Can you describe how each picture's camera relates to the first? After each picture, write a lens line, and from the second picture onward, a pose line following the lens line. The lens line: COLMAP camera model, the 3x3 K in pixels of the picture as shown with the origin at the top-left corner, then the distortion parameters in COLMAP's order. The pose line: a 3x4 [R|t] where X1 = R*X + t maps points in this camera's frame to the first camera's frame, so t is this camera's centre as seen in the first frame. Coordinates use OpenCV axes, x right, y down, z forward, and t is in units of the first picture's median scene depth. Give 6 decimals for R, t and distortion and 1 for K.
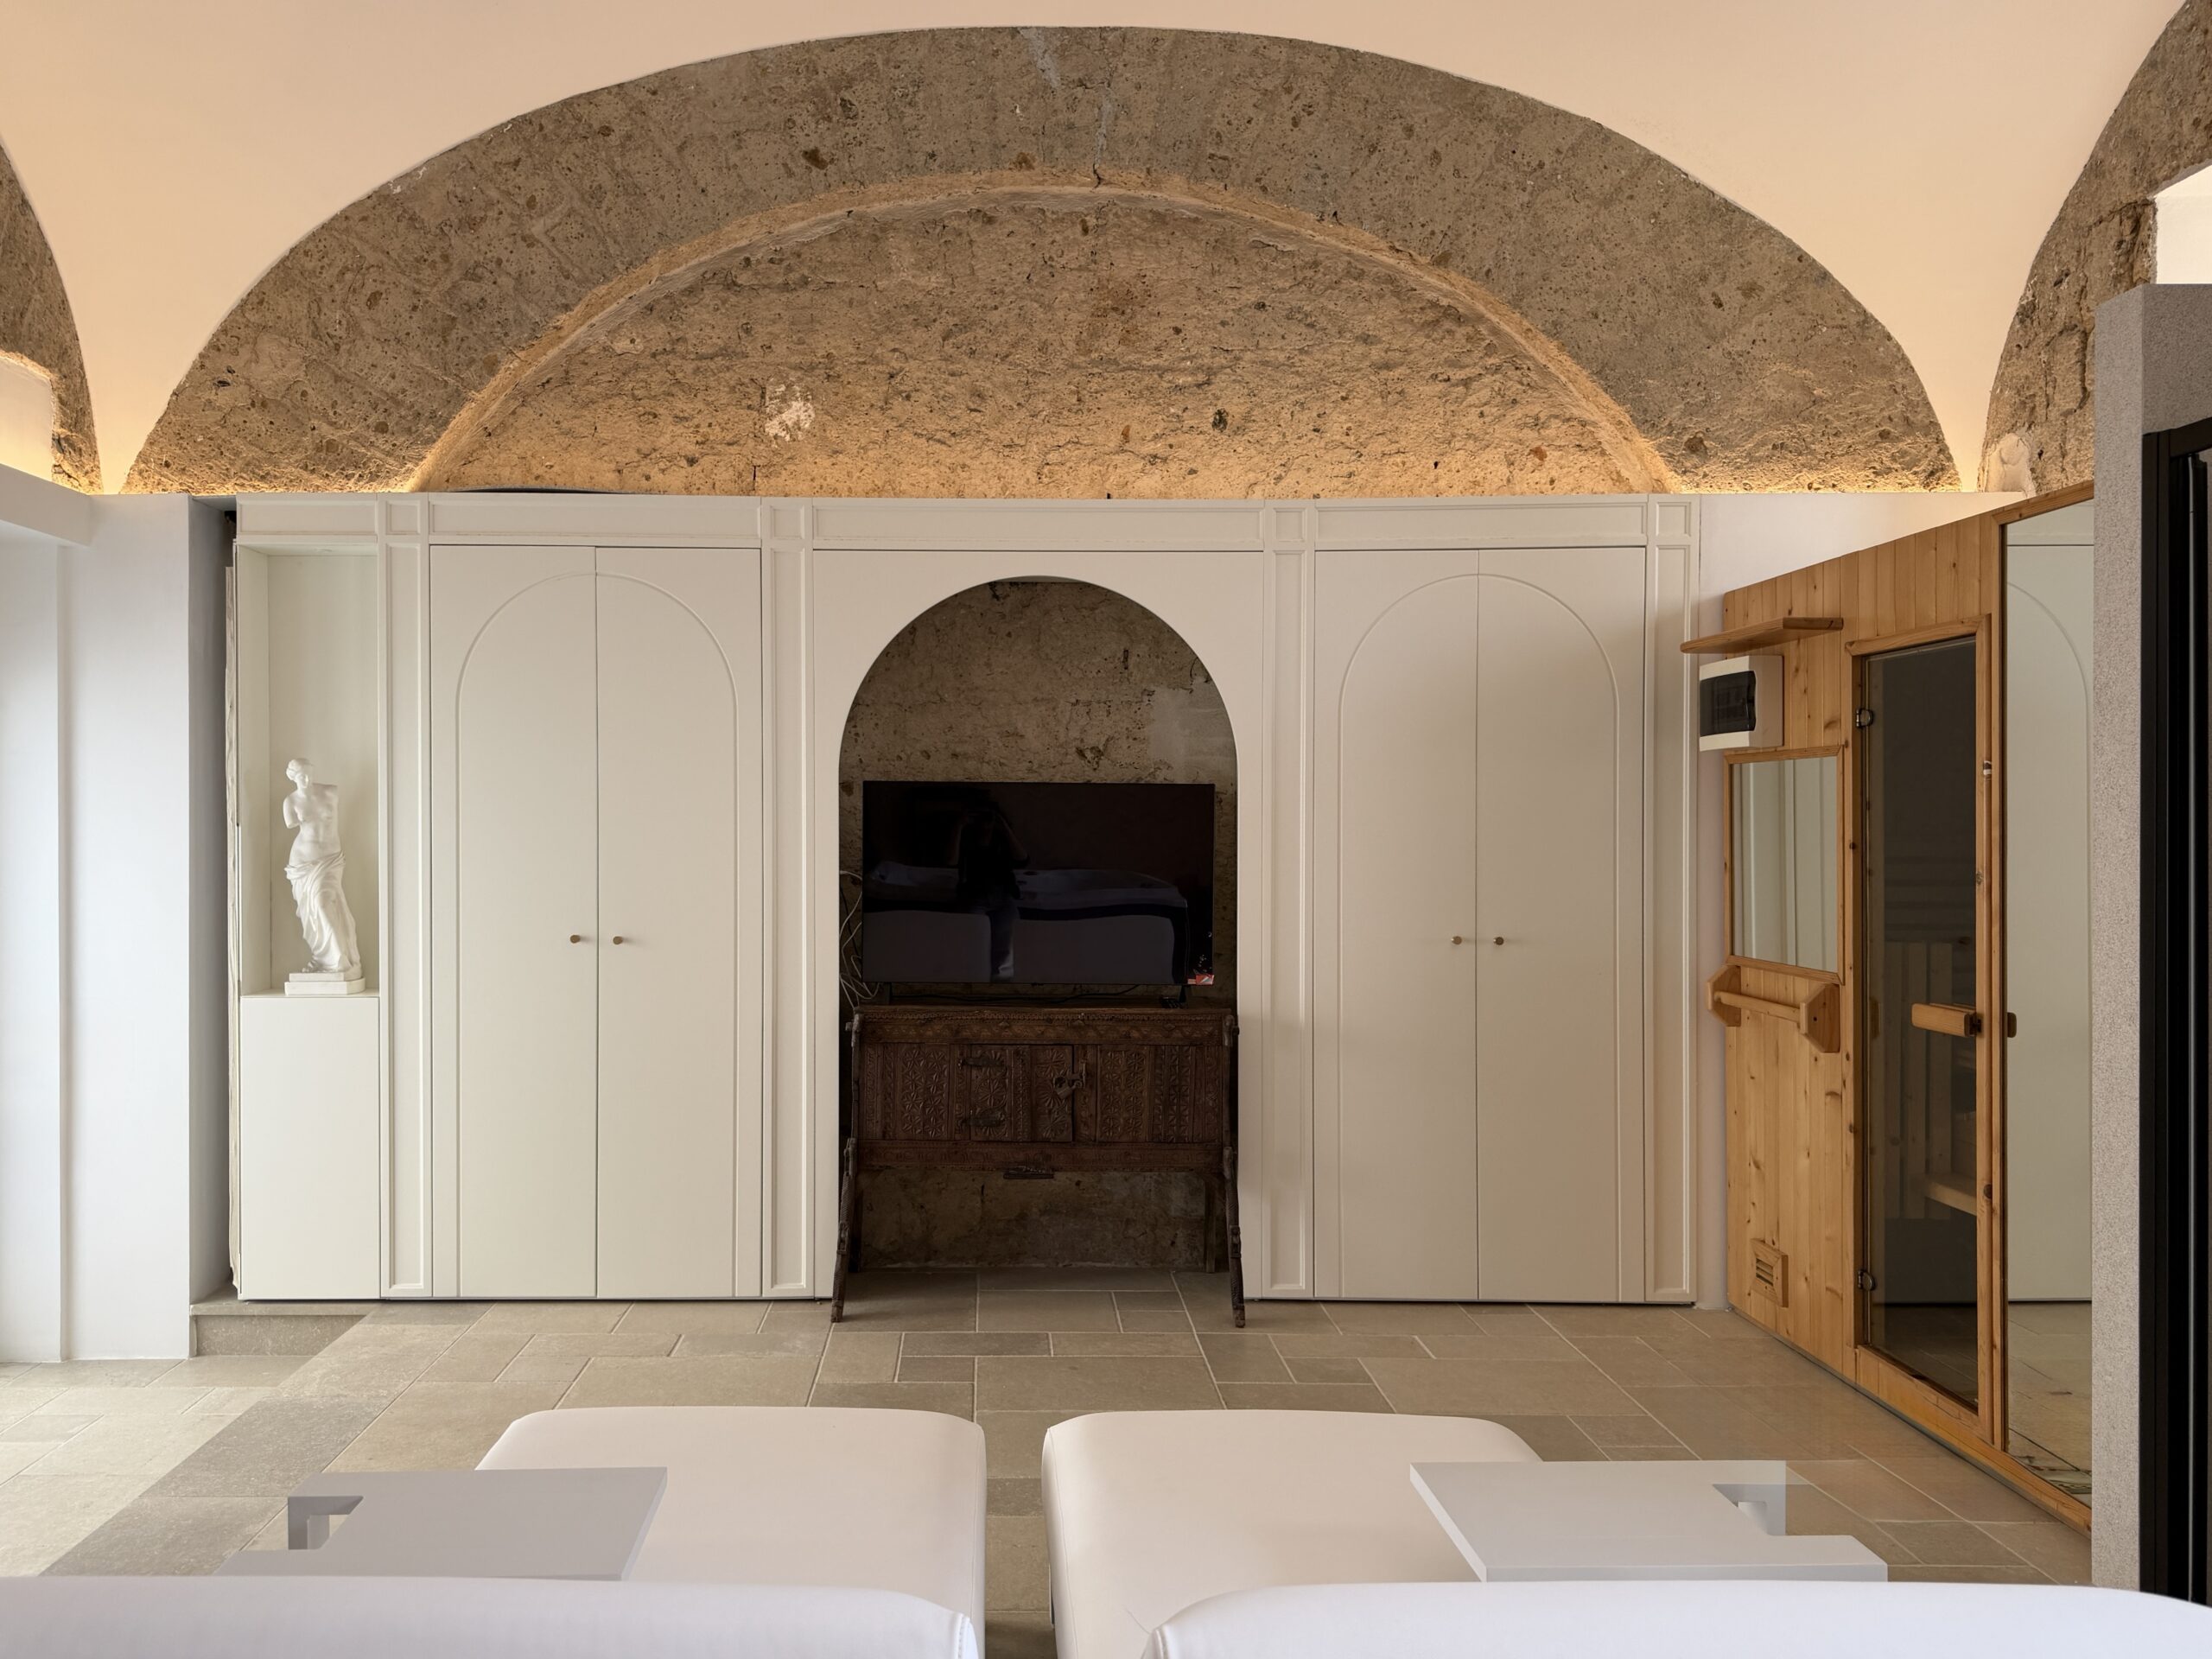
lens RADIAL K [[1621.9, 0, 993.4], [0, 1621.9, 837.7], [0, 0, 1]] dist [0.067411, -0.070304]
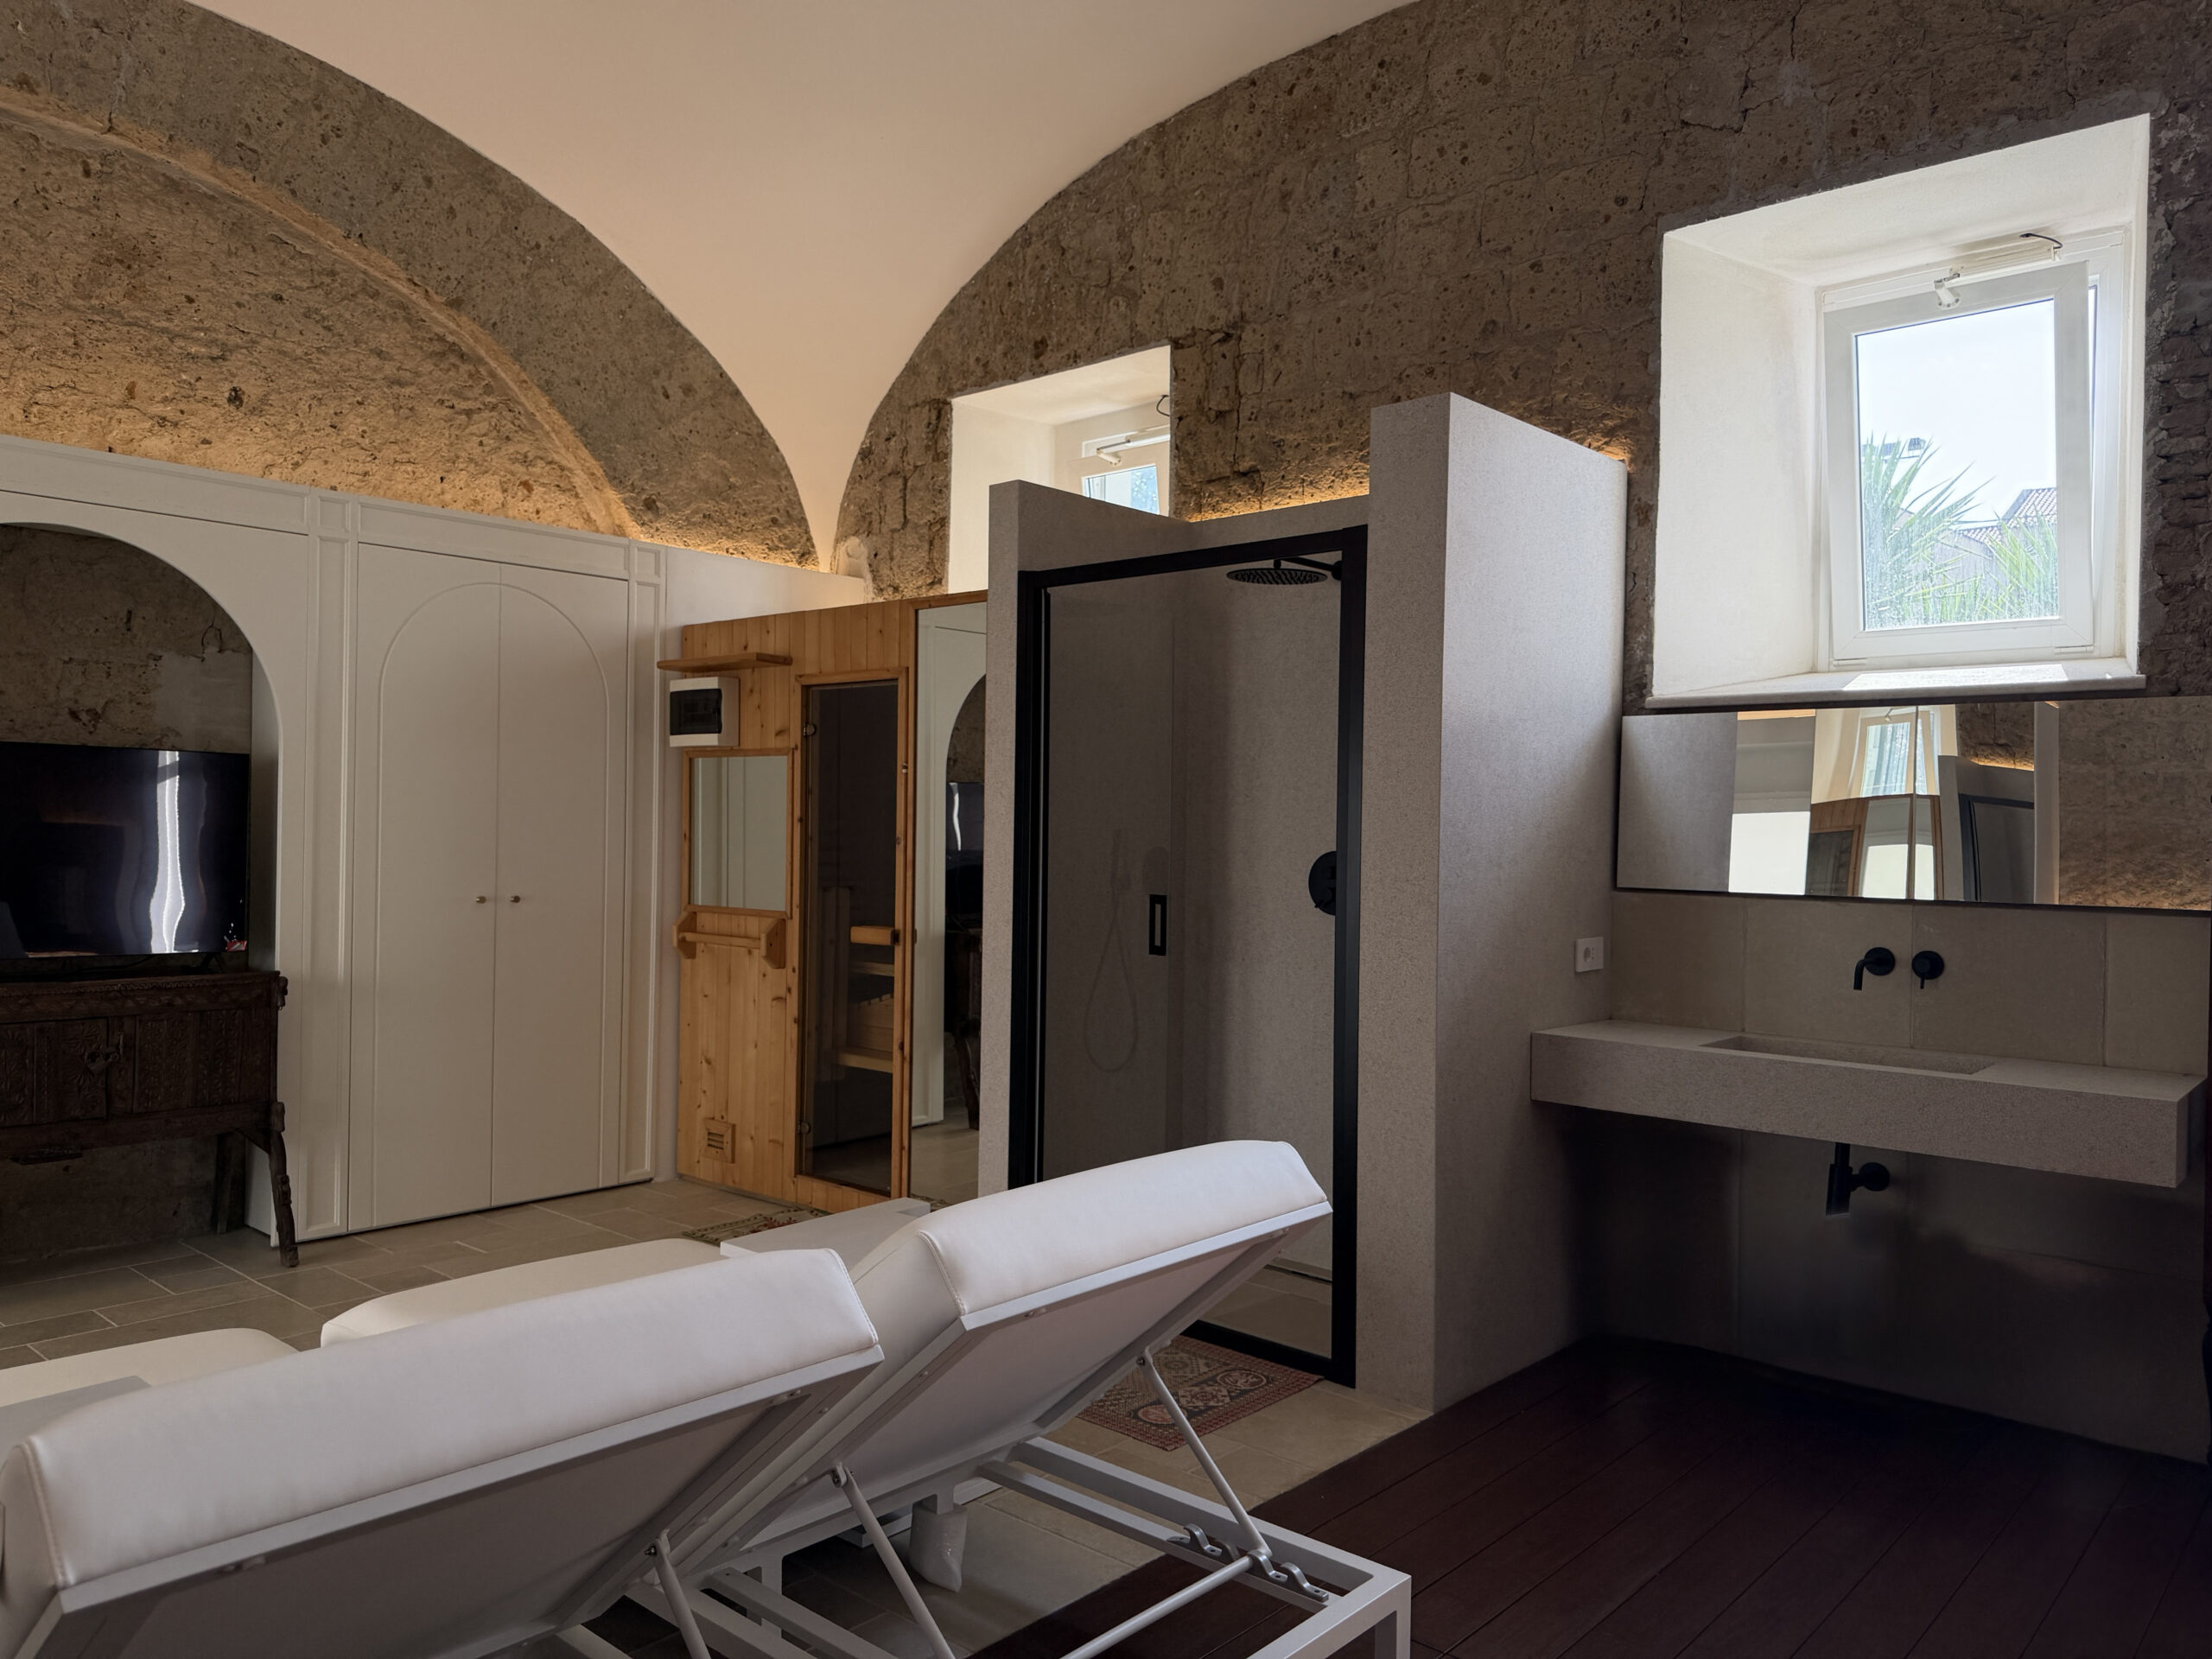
lens RADIAL K [[1562.2, 0, 1099.8], [0, 1562.2, 831.8], [0, 0, 1]] dist [0.073702, -0.088349]
pose [[0.665132, 0.007772, 0.746685, -0.250183], [-0.010969, 0.999940, -0.000637, 0.010630], [-0.746645, -0.007767, 0.665177, -0.068646]]
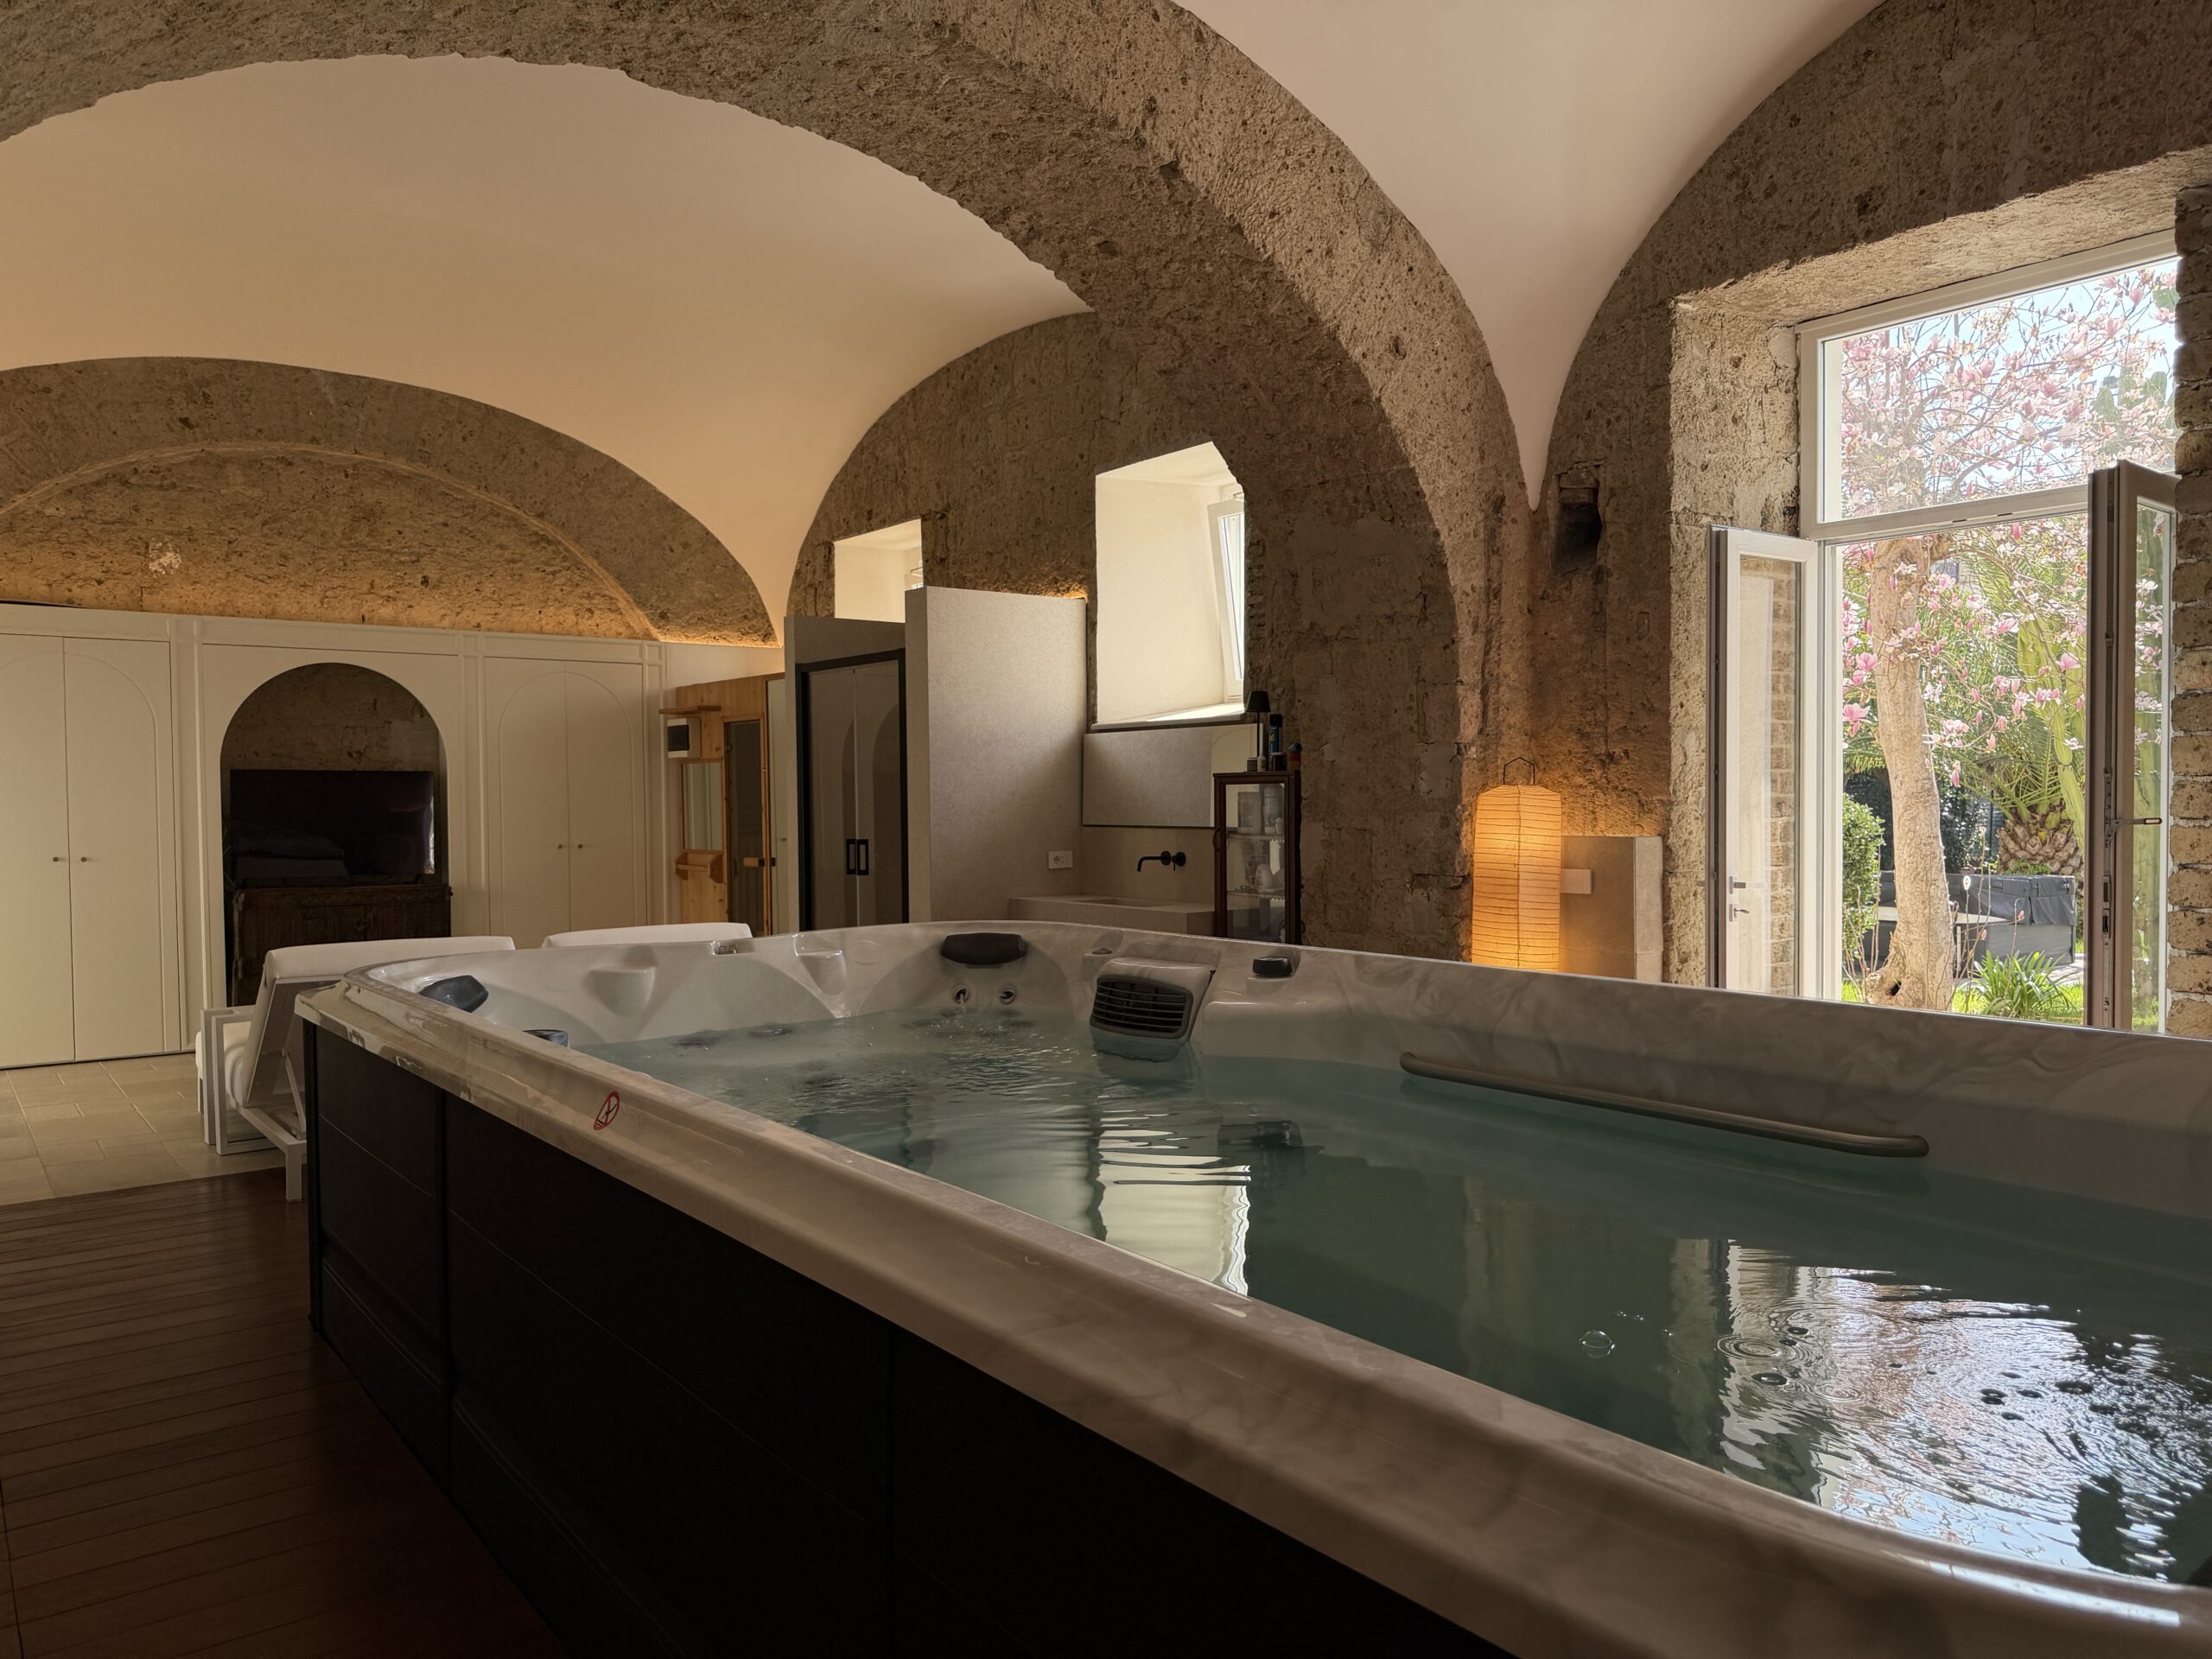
lens RADIAL K [[1562.2, 0, 1101.0], [0, 1562.2, 841.9], [0, 0, 1]] dist [0.073702, -0.088349]
pose [[0.791745, -0.024173, 0.610374, -0.388802], [0.012881, 0.999655, 0.022882, 0.018382], [-0.610716, -0.010254, 0.791783, -0.998954]]
